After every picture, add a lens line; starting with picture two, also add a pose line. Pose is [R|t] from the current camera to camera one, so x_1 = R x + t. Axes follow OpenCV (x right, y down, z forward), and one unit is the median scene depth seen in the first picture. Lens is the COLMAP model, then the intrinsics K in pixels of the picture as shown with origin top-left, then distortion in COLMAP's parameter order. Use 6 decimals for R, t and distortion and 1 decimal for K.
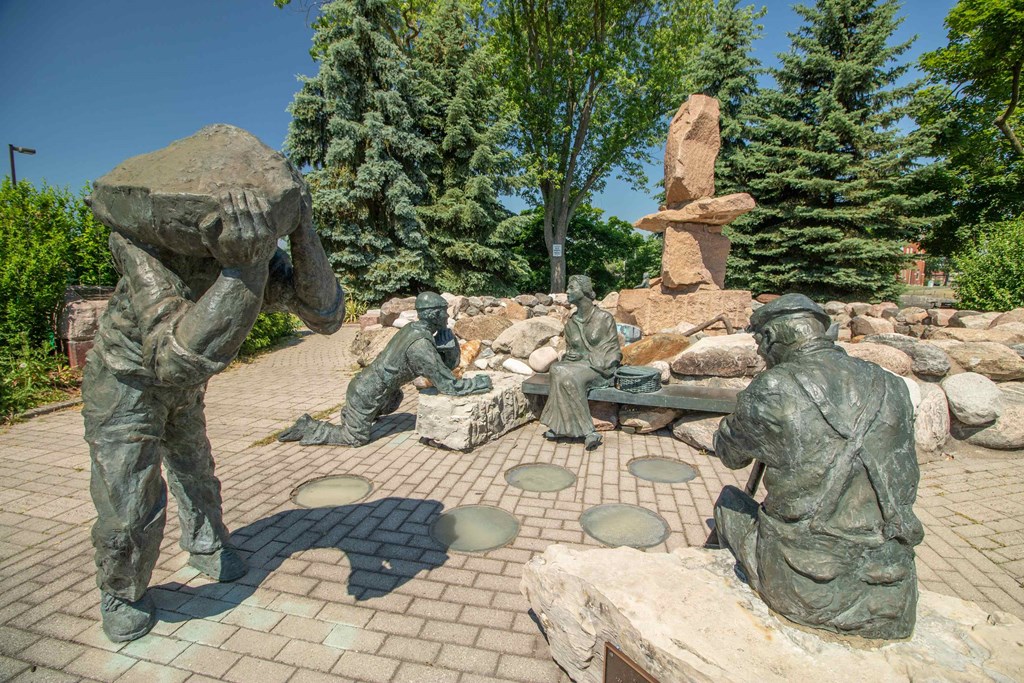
lens RADIAL K [[464.9, 0, 523.2], [0, 464.9, 342.5], [0, 0, 1]] dist [-0.011208, 0.000312]
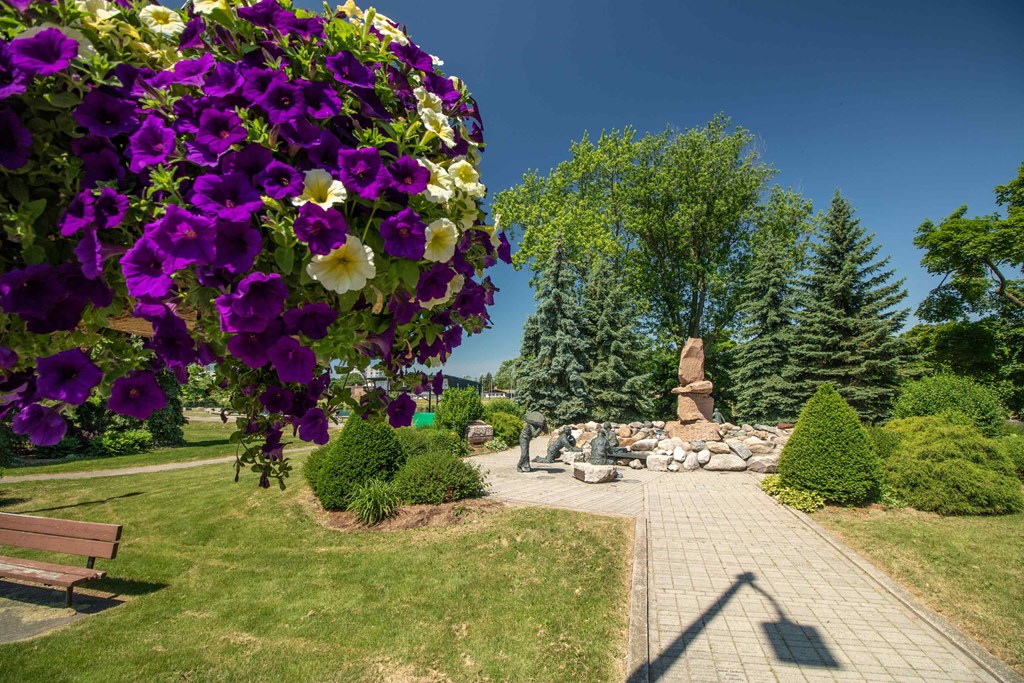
lens RADIAL K [[464.9, 0, 523.2], [0, 464.9, 342.5], [0, 0, 1]] dist [-0.011208, 0.000312]
pose [[0.920881, -0.055894, -0.385816, 0.304661], [-0.041602, 0.969927, -0.239814, 0.050046], [0.387618, 0.236891, 0.890862, -0.853755]]
